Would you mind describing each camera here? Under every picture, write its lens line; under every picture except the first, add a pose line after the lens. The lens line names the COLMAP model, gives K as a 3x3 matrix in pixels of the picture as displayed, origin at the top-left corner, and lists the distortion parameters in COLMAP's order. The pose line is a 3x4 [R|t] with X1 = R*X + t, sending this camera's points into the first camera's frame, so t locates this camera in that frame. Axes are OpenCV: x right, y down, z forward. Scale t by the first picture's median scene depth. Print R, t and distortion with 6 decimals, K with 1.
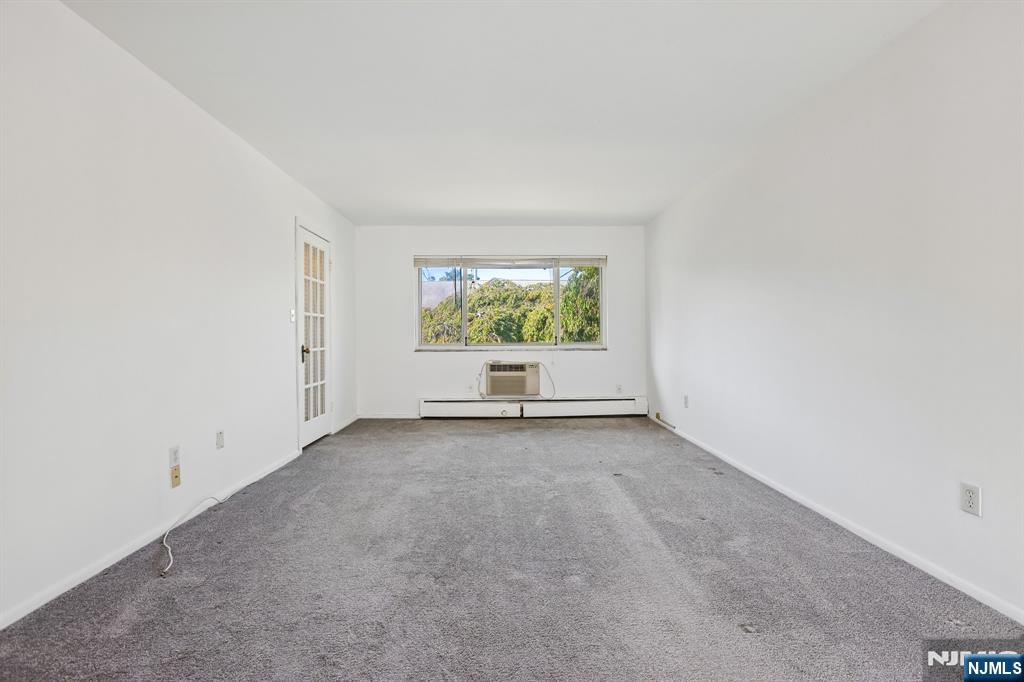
lens RADIAL K [[468.0, 0, 509.5], [0, 468.0, 346.4], [0, 0, 1]] dist [-0.066588, 0.033944]
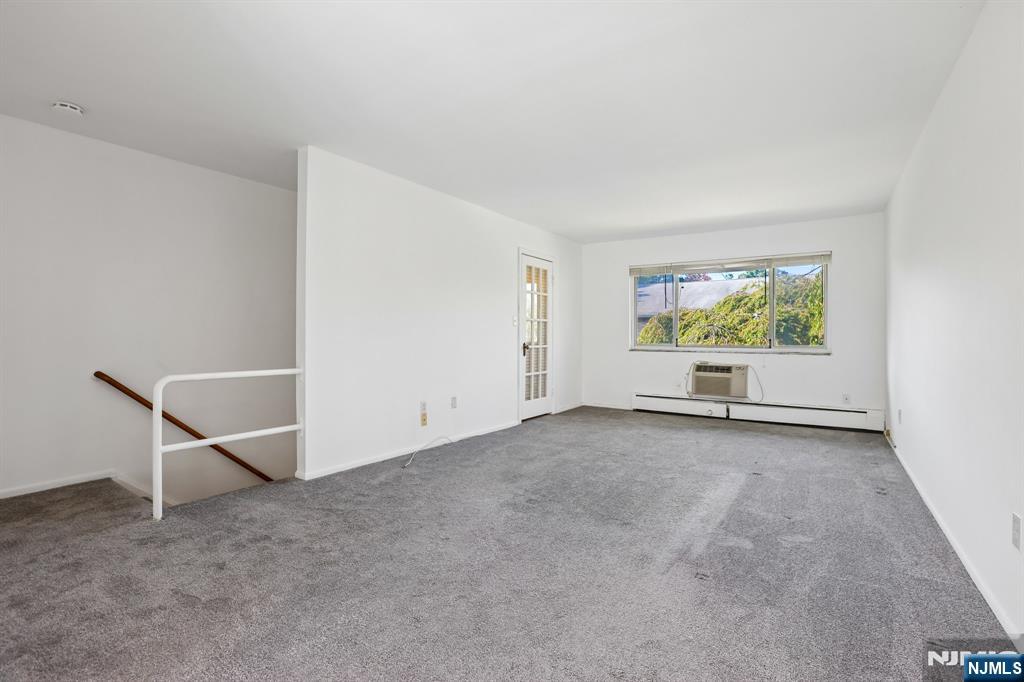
lens RADIAL K [[468.0, 0, 509.5], [0, 468.0, 346.4], [0, 0, 1]] dist [-0.066588, 0.033944]
pose [[0.808823, 0.022361, -0.587626, 0.240188], [-0.022980, 0.999715, 0.006412, 0.000009], [0.587602, 0.008317, 0.809107, -0.092992]]
